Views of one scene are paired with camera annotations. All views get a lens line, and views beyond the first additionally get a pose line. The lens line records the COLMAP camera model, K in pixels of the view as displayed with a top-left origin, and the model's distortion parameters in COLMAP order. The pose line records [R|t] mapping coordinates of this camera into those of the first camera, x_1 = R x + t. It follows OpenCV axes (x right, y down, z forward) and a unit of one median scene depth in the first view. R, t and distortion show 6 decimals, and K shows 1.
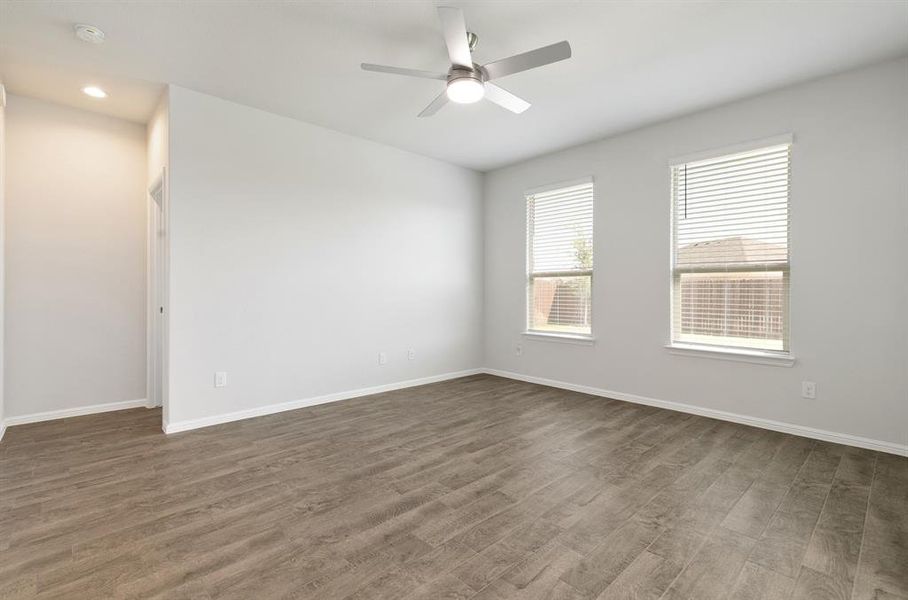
lens RADIAL K [[417.3, 0, 446.4], [0, 417.3, 292.6], [0, 0, 1]] dist [0.005016, 0.001047]
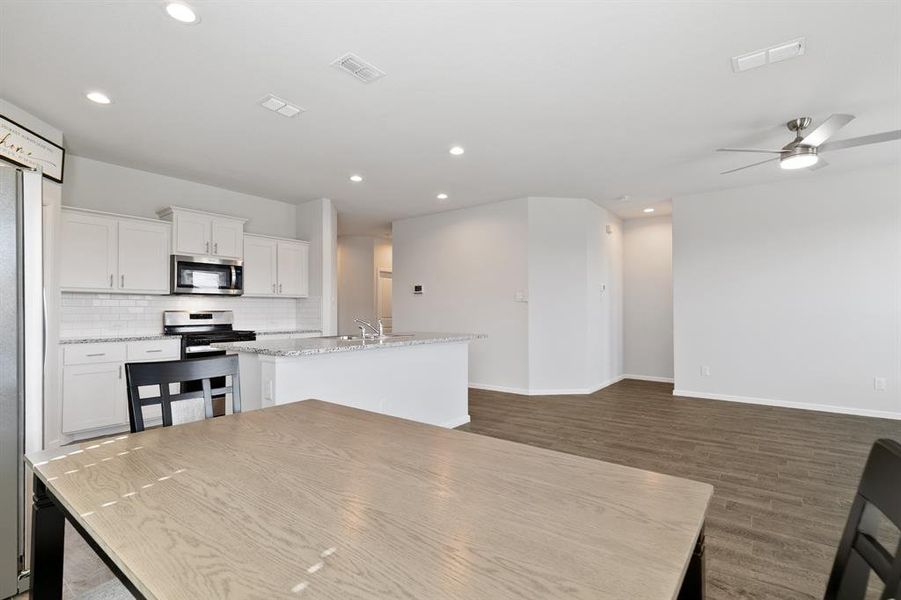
lens RADIAL K [[414.4, 0, 455.7], [0, 414.4, 297.3], [0, 0, 1]] dist [0.008226, -0.000765]
pose [[0.185682, -0.035651, -0.981963, 1.026968], [-0.002944, 0.999317, -0.036838, -0.008235], [0.982605, 0.009731, 0.185451, -0.264824]]
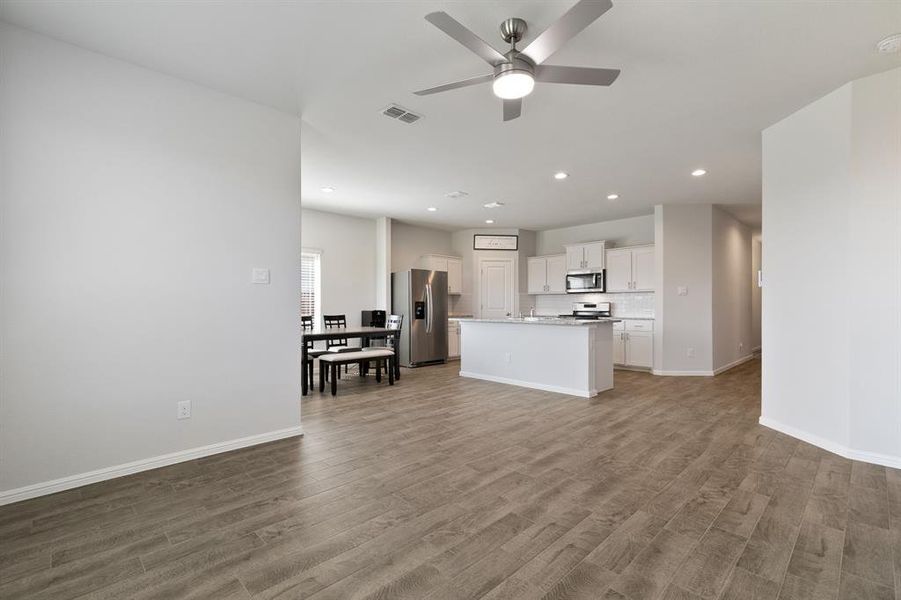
lens RADIAL K [[414.4, 0, 448.5], [0, 414.4, 299.4], [0, 0, 1]] dist [0.008226, -0.000765]
pose [[-0.999566, -0.000394, -0.029441, 0.196825], [-0.000106, 0.999952, -0.009775, -0.006950], [0.029443, -0.009768, -0.999519, 1.747569]]
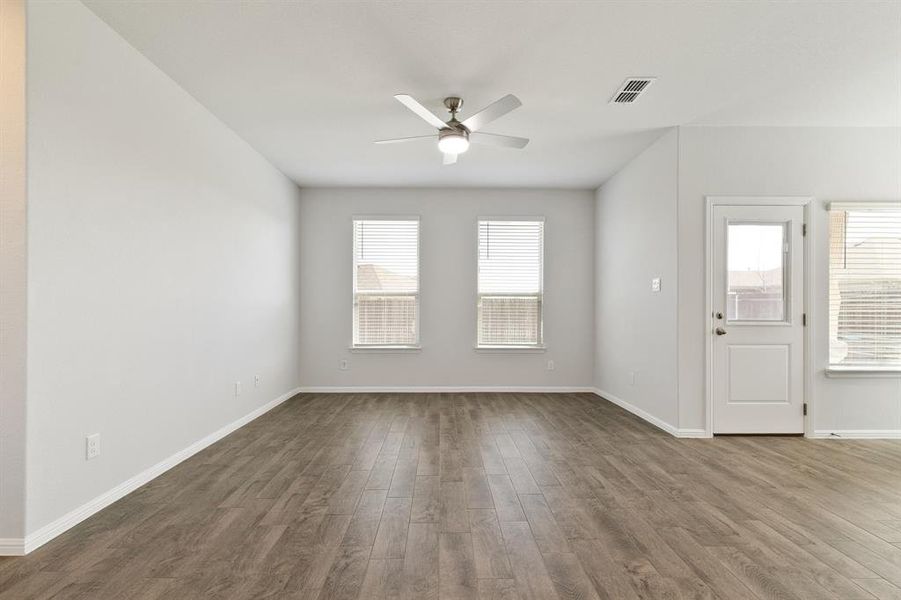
lens RADIAL K [[414.4, 0, 446.8], [0, 414.4, 306.4], [0, 0, 1]] dist [0.008226, -0.000765]
pose [[0.668567, 0.002966, 0.743646, -0.794964], [0.000752, 0.999989, -0.004664, -0.007483], [-0.743652, 0.003677, 0.668557, 0.188395]]
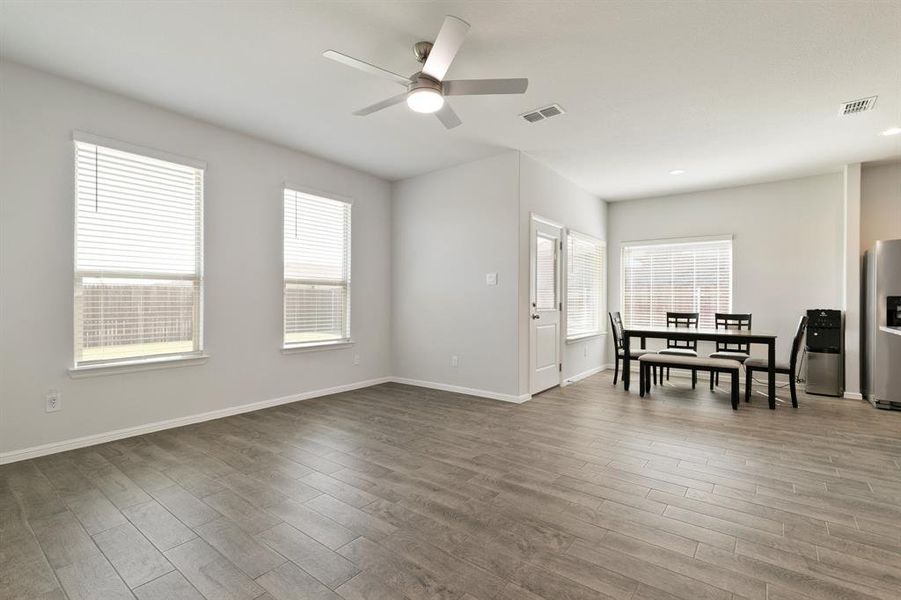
lens RADIAL K [[414.4, 0, 446.6], [0, 414.4, 299.5], [0, 0, 1]] dist [0.008226, -0.000765]
pose [[-0.161105, -0.003188, 0.986932, -0.878351], [-0.001321, 0.999995, 0.003015, -0.009589], [-0.986936, -0.000818, -0.161108, 1.016828]]
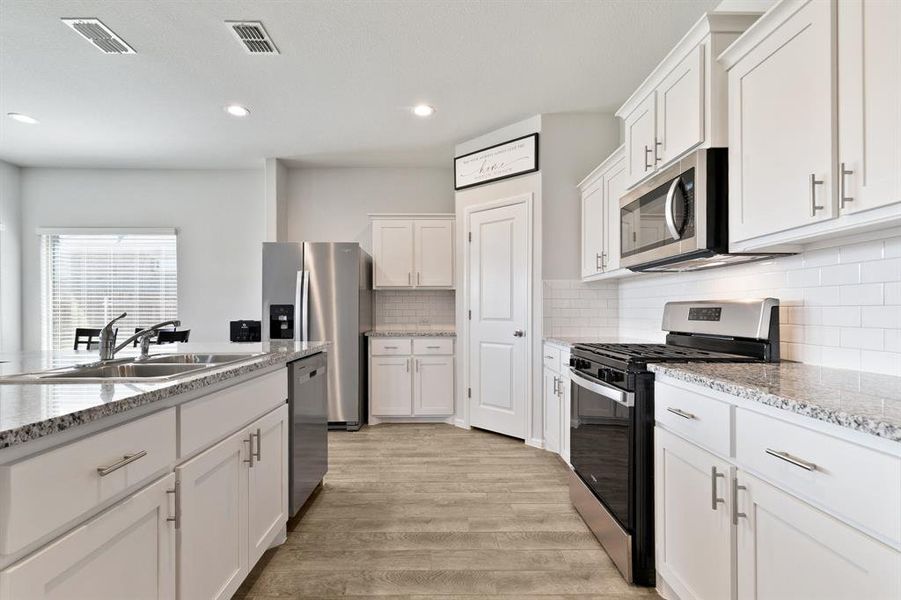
lens RADIAL K [[414.4, 0, 449.0], [0, 414.4, 312.5], [0, 0, 1]] dist [0.008226, -0.000765]
pose [[-0.744939, -0.001496, 0.667131, -0.966509], [0.006418, 0.999935, 0.009410, -0.002810], [-0.667102, 0.011291, -0.744881, -0.154095]]
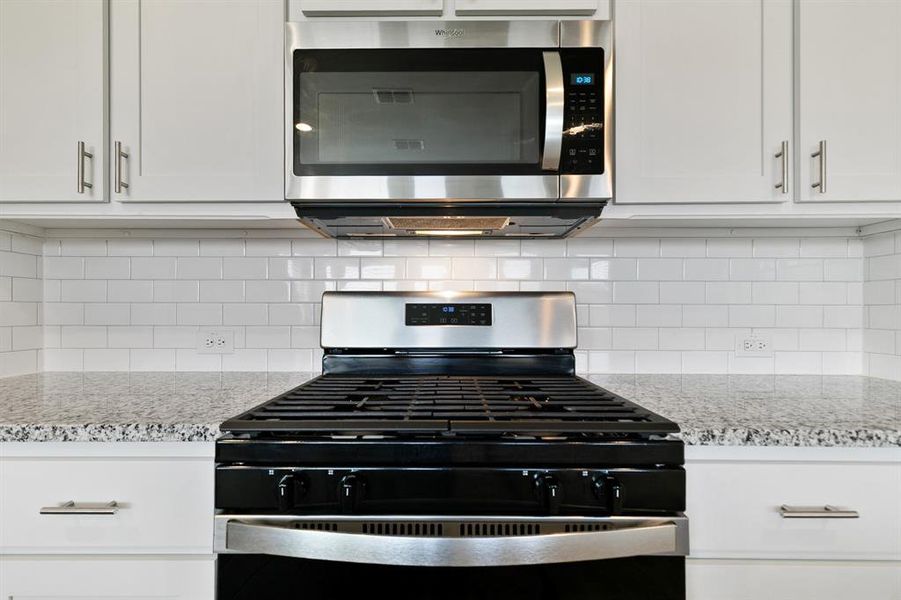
lens RADIAL K [[458.1, 0, 432.0], [0, 458.1, 296.0], [0, 0, 1]] dist [0.034876, 0.000519]
pose [[-0.696034, -0.023037, -0.717639, -0.487400], [-0.007195, 0.999659, -0.025111, 0.003100], [0.717972, -0.012315, -0.695963, -0.664364]]
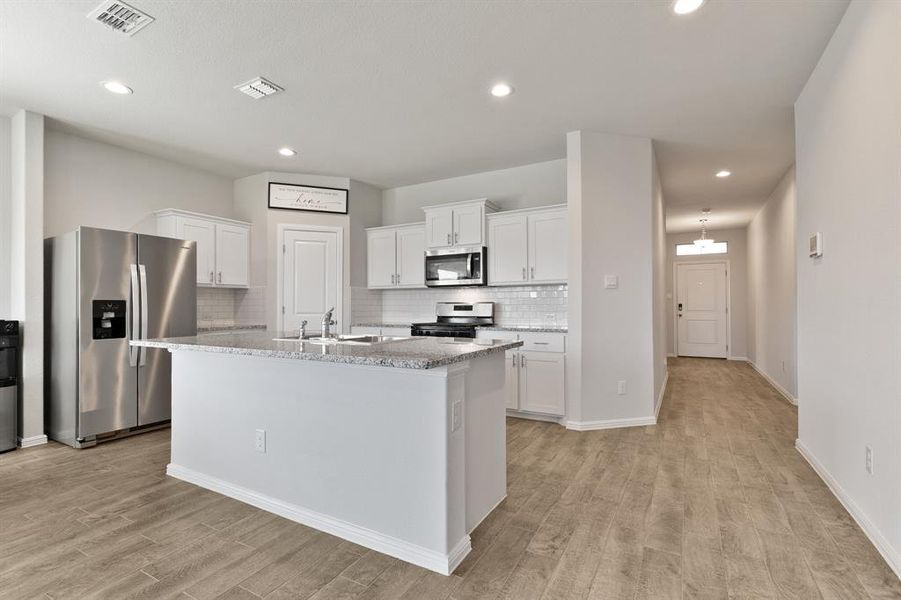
lens RADIAL K [[414.4, 0, 451.4], [0, 414.4, 304.9], [0, 0, 1]] dist [0.008226, -0.000765]
pose [[-0.950975, 0.002251, -0.309260, -0.252291], [0.001815, 0.999997, 0.001697, -0.004920], [0.309262, 0.001053, -0.950976, 0.625990]]
